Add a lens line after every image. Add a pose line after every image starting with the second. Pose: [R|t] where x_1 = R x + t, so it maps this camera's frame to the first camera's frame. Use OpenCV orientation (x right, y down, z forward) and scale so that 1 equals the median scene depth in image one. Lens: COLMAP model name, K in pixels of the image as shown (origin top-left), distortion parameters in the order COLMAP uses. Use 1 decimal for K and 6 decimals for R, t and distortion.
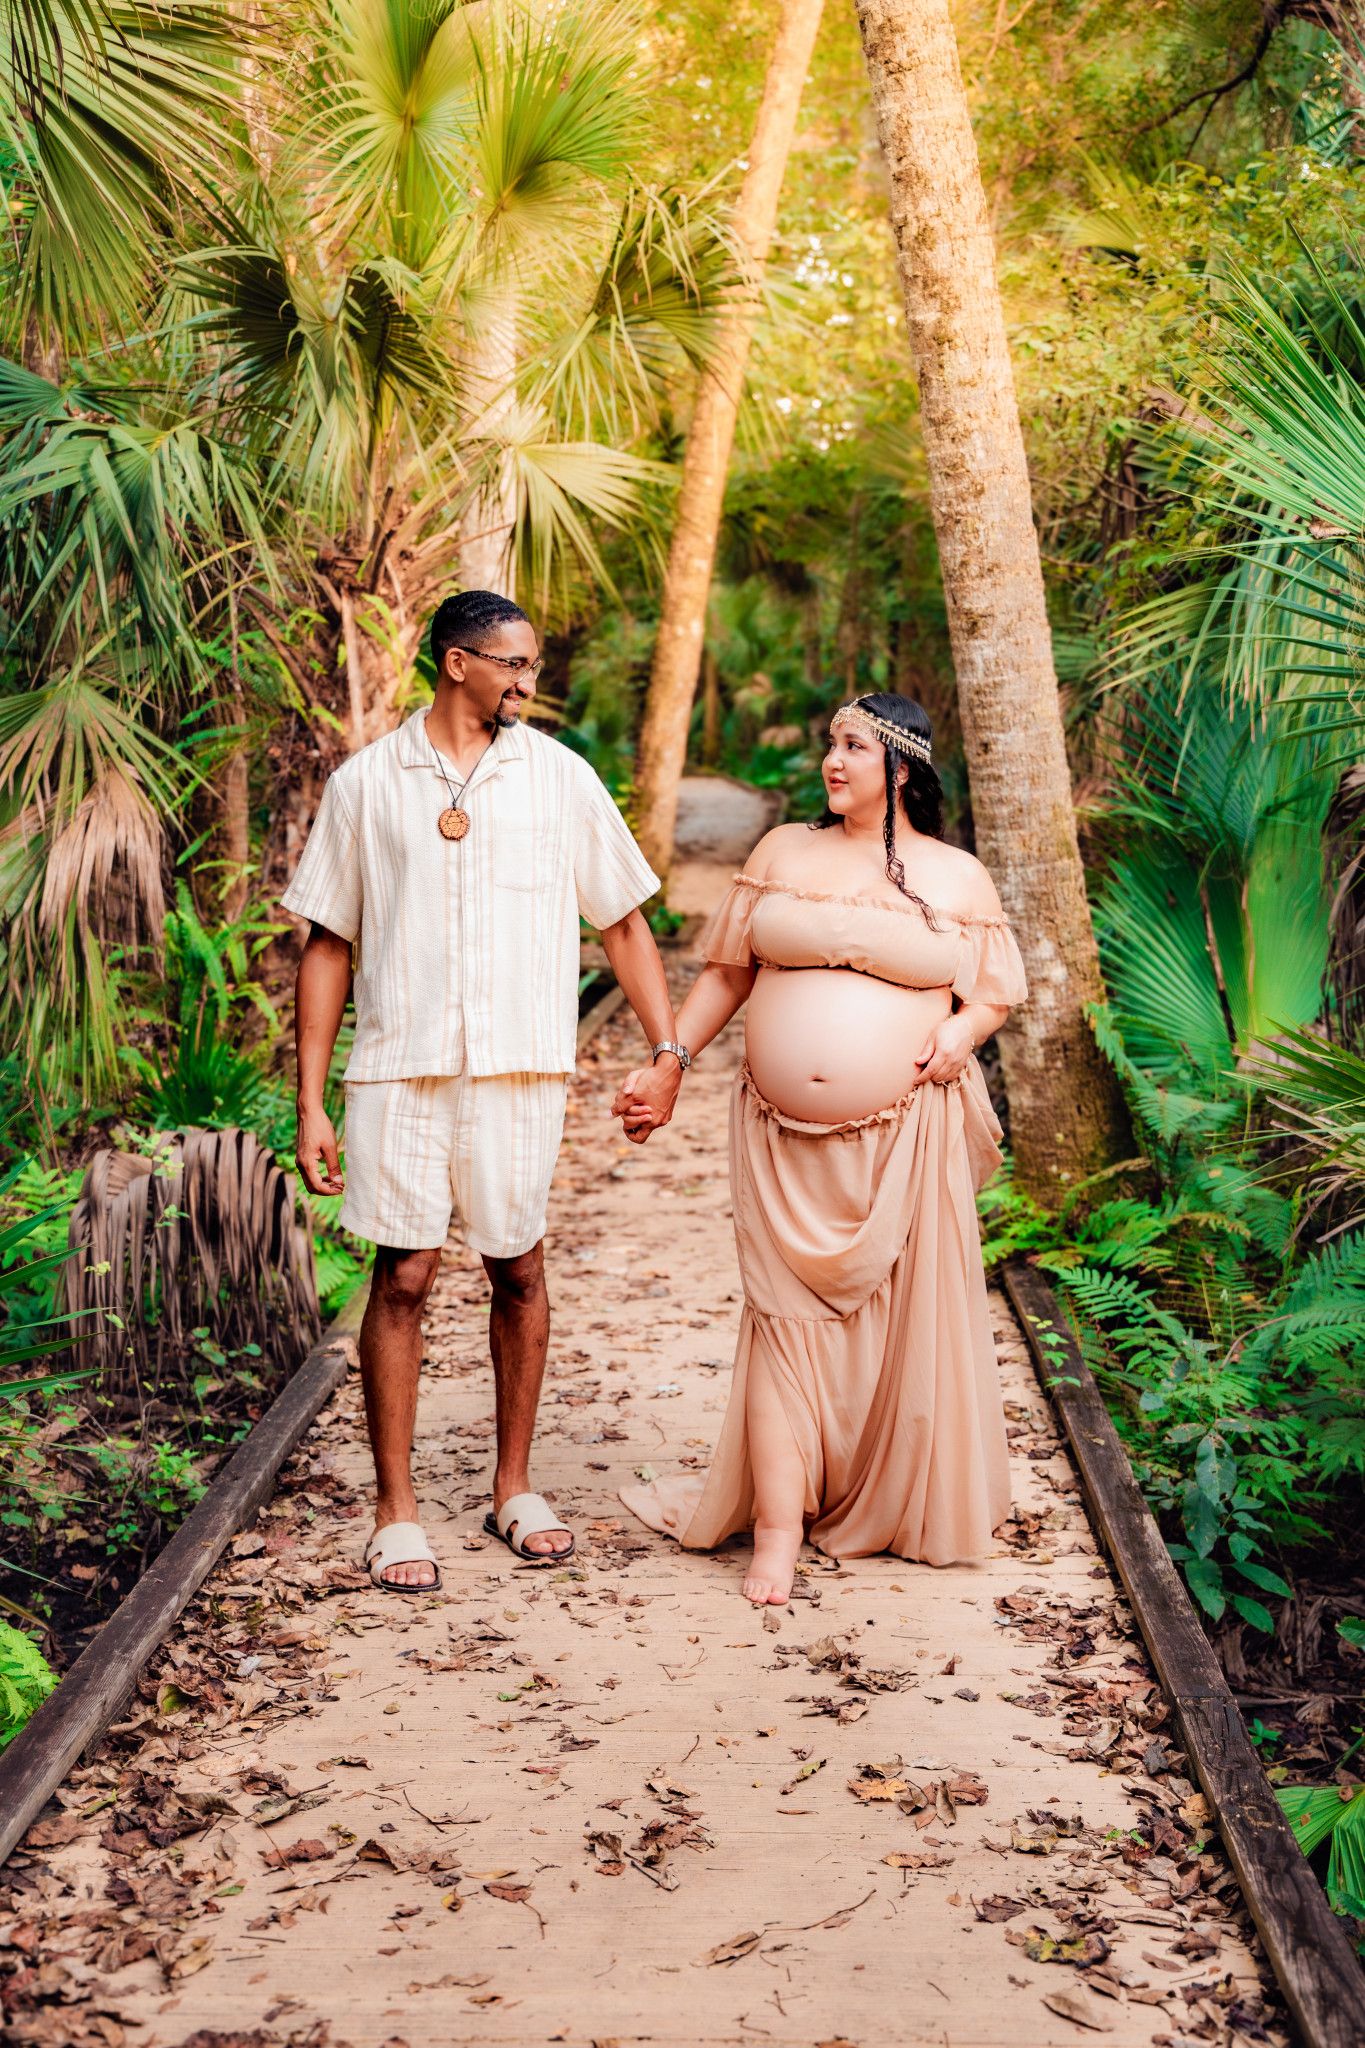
lens RADIAL K [[3061.5, 0, 680.9], [0, 3061.5, 1030.4], [0, 0, 1]] dist [0.027006, 0.000000]
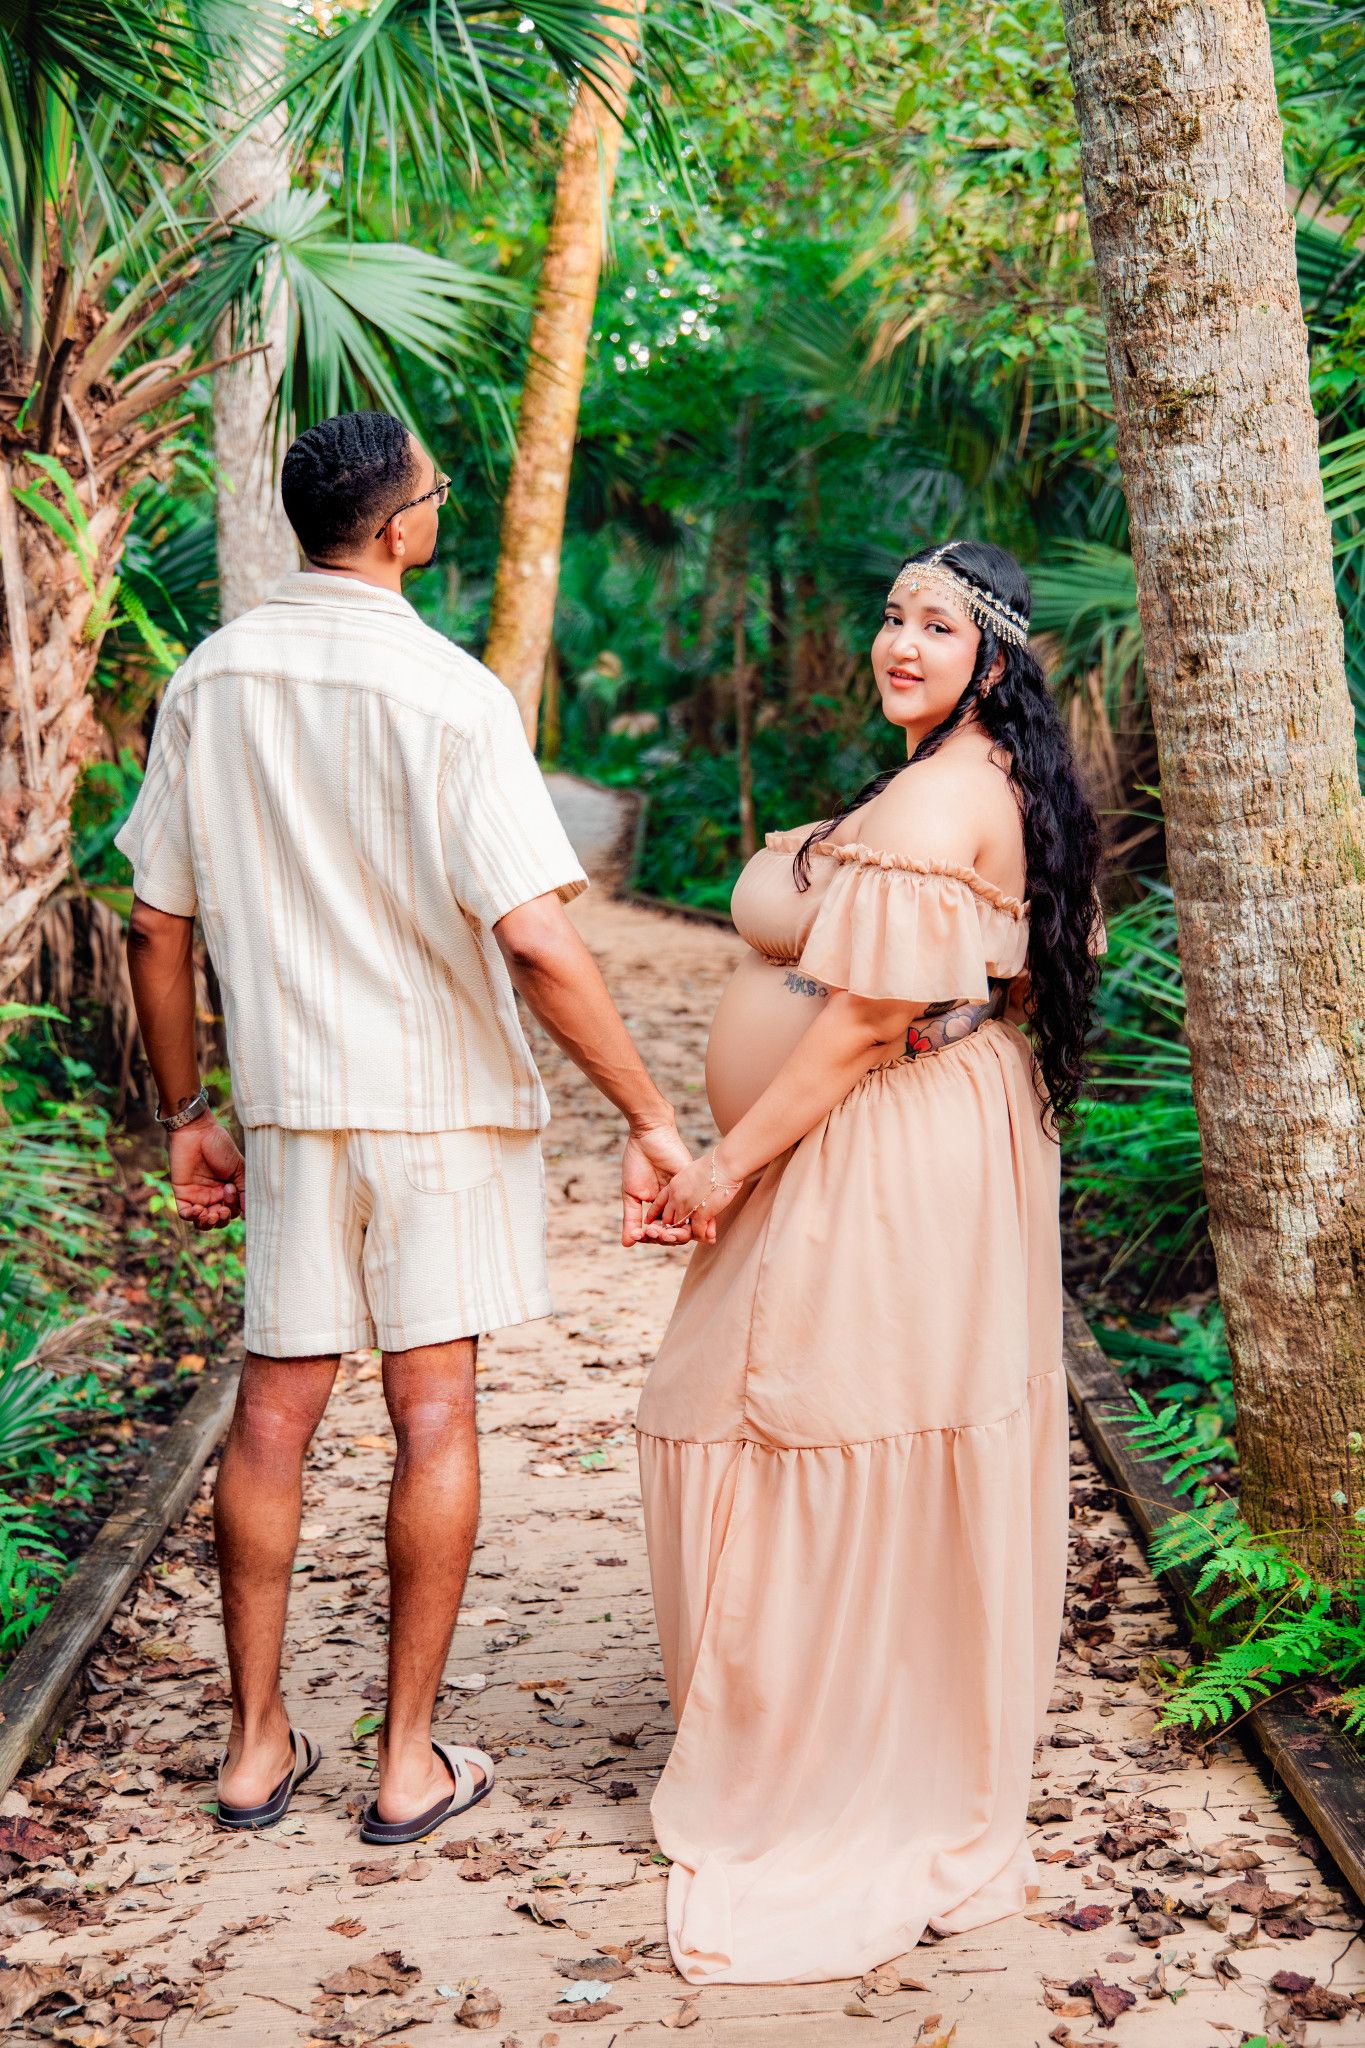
lens RADIAL K [[3345.3, 0, 691.3], [0, 3345.3, 1017.0], [0, 0, 1]] dist [0.156290, 0.000000]
pose [[0.998487, -0.014015, 0.053173, -0.009063], [0.014621, 0.999832, -0.011035, -0.020852], [-0.053009, 0.011795, 0.998524, 0.321777]]
